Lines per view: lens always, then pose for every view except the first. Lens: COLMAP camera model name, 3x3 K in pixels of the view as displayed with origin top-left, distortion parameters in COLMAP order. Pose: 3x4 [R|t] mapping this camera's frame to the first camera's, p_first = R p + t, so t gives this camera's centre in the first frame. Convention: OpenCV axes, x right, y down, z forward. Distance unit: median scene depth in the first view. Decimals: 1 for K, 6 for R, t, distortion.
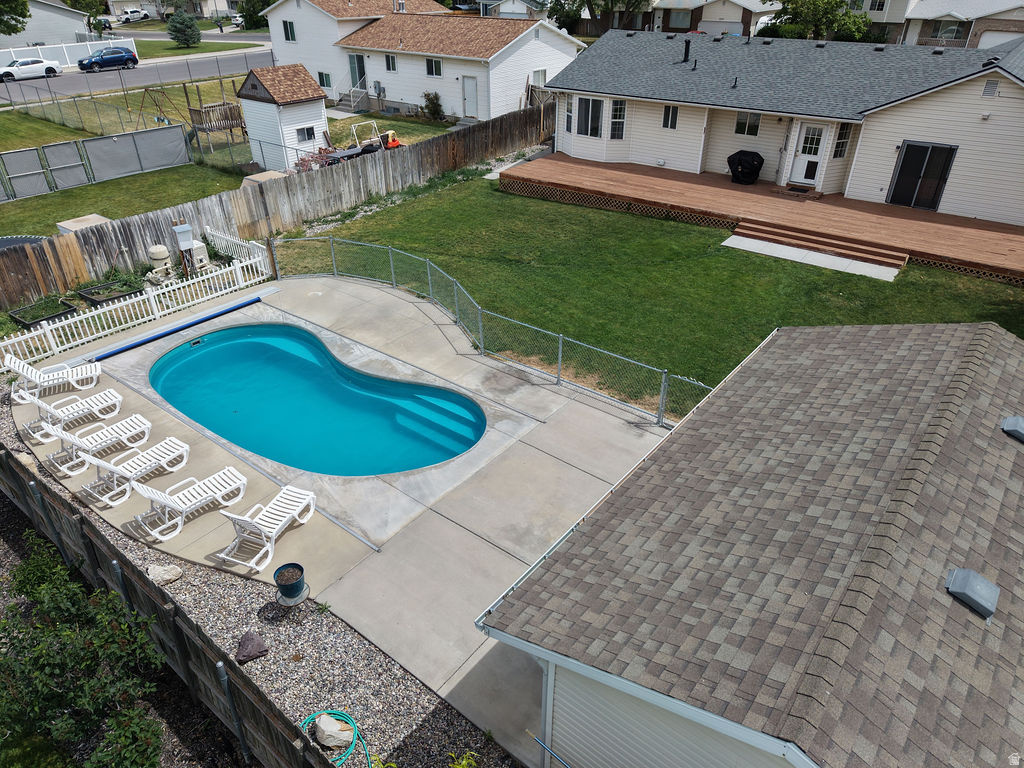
lens RADIAL K [[684.5, 0, 511.5], [0, 684.5, 386.2], [0, 0, 1]] dist [0.030108, -0.026546]
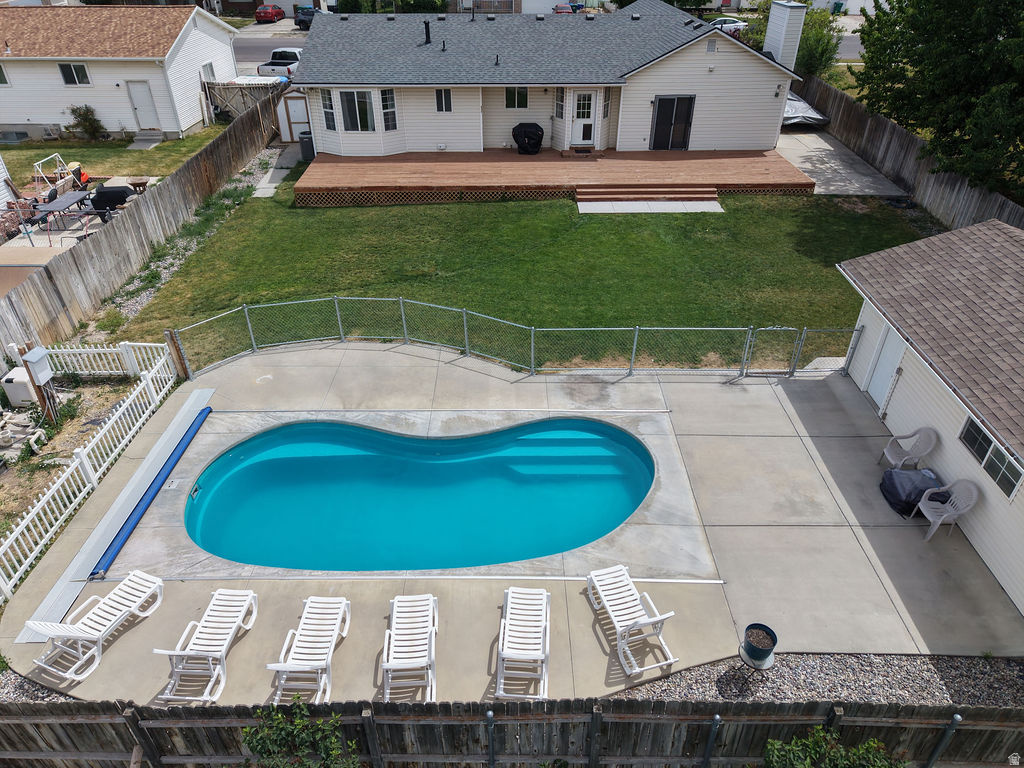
lens RADIAL K [[684.5, 0, 511.5], [0, 684.5, 386.2], [0, 0, 1]] dist [0.030108, -0.026546]
pose [[0.789708, -0.340851, 0.510080, -0.418034], [0.320216, 0.938217, 0.131187, -0.124109], [-0.523281, 0.059736, 0.850064, 0.152827]]
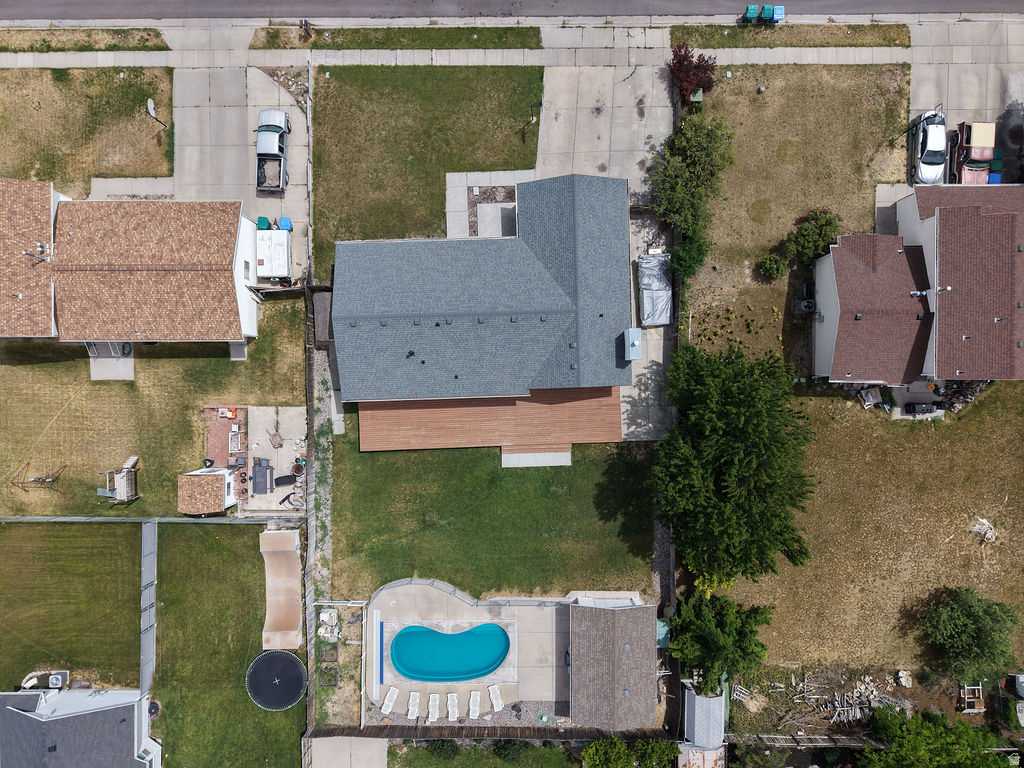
lens RADIAL K [[684.5, 0, 511.5], [0, 684.5, 386.2], [0, 0, 1]] dist [0.030108, -0.026546]
pose [[0.782526, -0.622587, -0.006274, 0.503931], [0.331439, 0.408010, 0.850691, -2.191847], [-0.527069, -0.667768, 0.525628, -0.019824]]
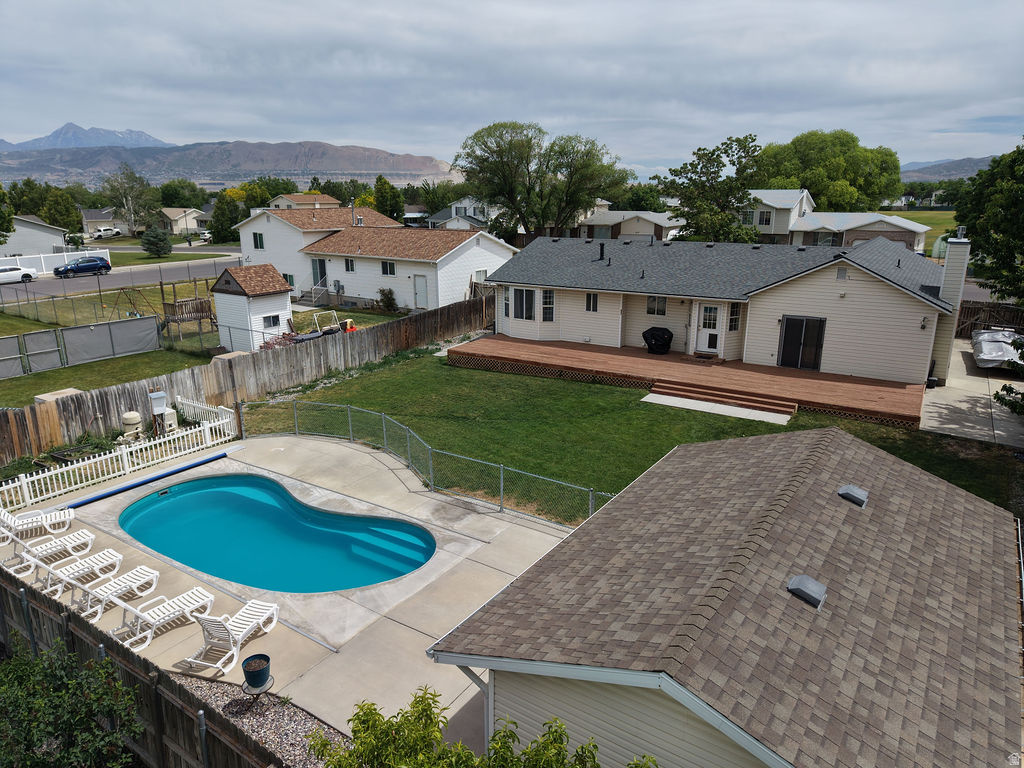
lens RADIAL K [[684.3, 0, 512.0], [0, 684.3, 384.0], [0, 0, 1]] dist [0.053098, -0.066187]
pose [[0.996989, -0.020705, 0.074726, 0.004949], [0.040443, 0.961080, -0.273294, 0.070844], [-0.066159, 0.275493, 0.959024, -0.091625]]
